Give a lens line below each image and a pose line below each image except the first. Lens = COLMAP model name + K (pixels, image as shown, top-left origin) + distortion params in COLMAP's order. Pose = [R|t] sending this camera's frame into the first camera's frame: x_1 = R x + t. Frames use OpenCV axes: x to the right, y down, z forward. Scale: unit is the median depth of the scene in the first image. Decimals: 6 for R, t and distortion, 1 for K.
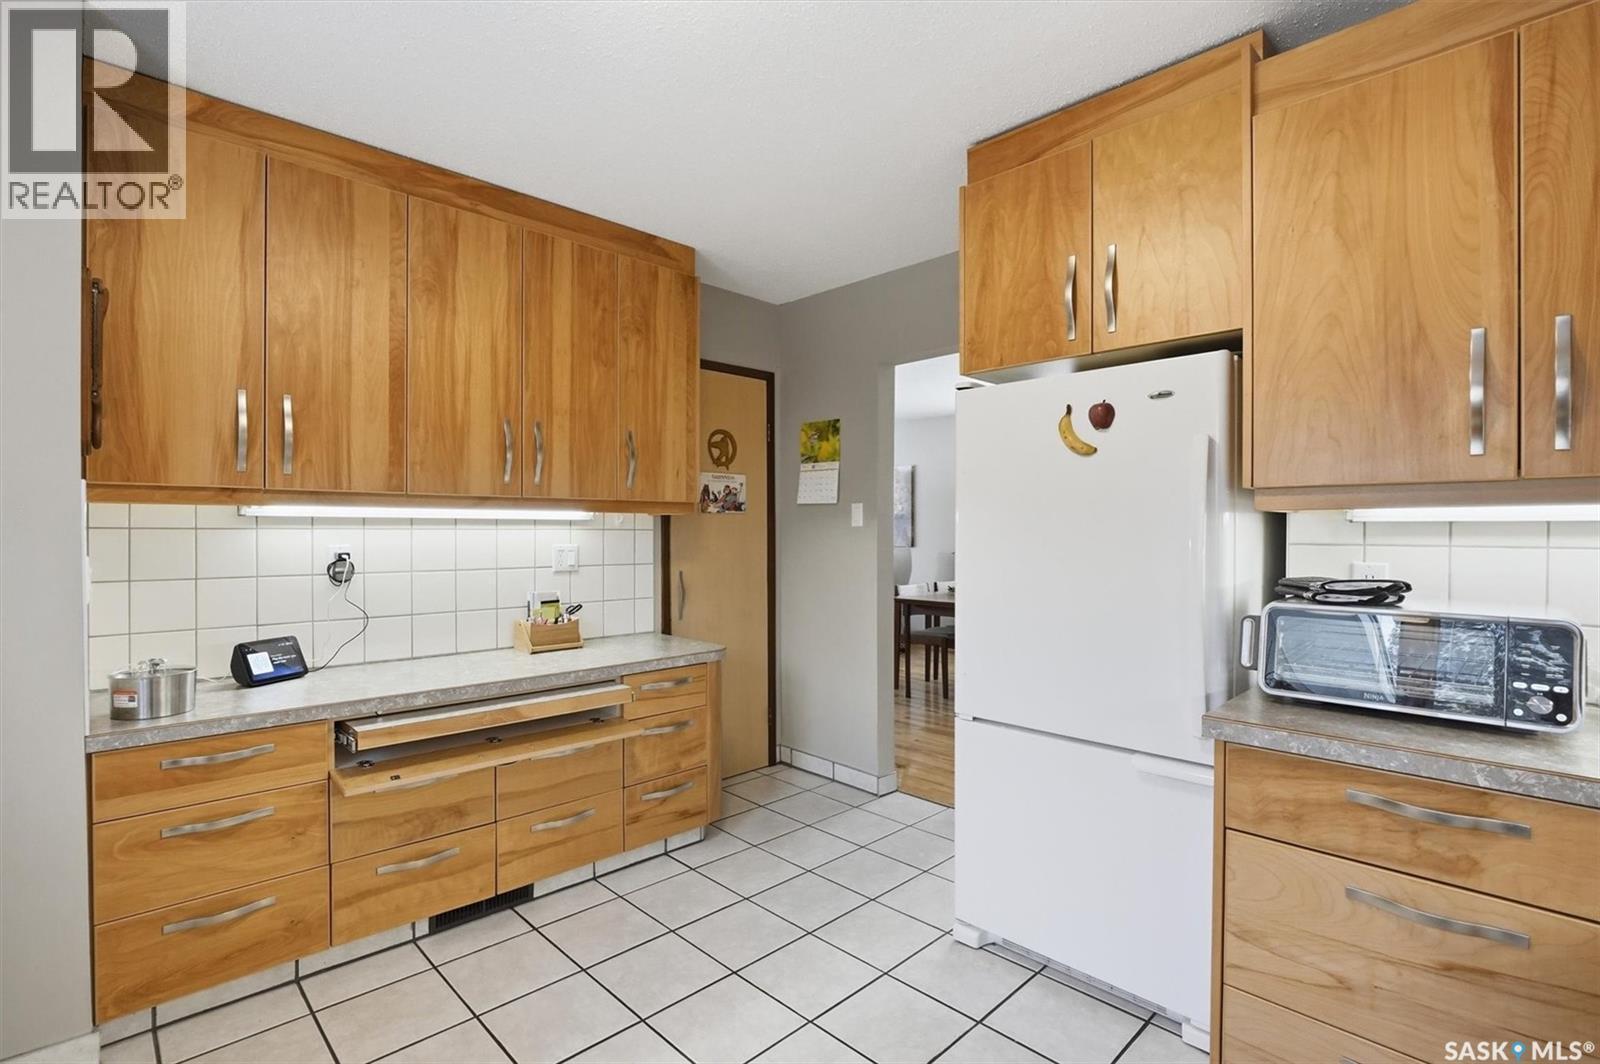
lens RADIAL K [[719.2, 0, 798.1], [0, 719.2, 533.1], [0, 0, 1]] dist [-0.021770, 0.002351]
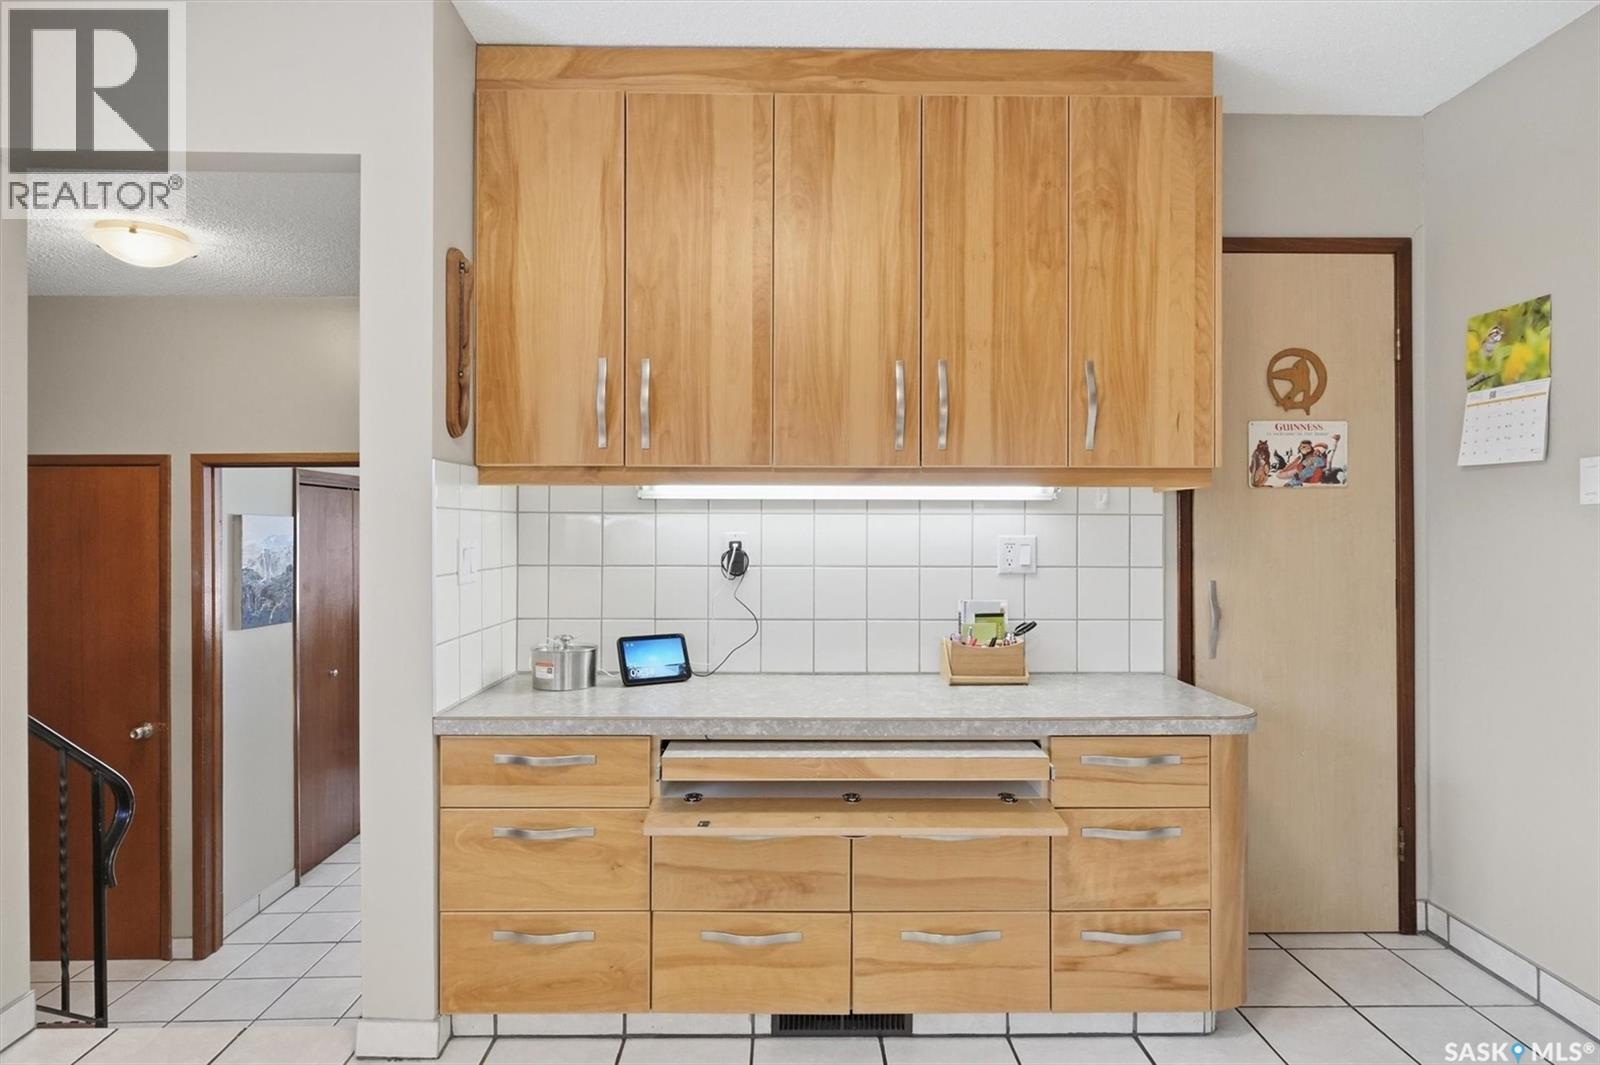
lens RADIAL K [[880.2, 0, 801.0], [0, 880.2, 525.7], [0, 0, 1]] dist [-0.002889, -0.000014]
pose [[0.736086, -0.003471, -0.676880, 0.133246], [-0.002397, 0.999967, -0.007734, 0.016937], [0.676884, 0.007315, 0.736053, 0.277325]]
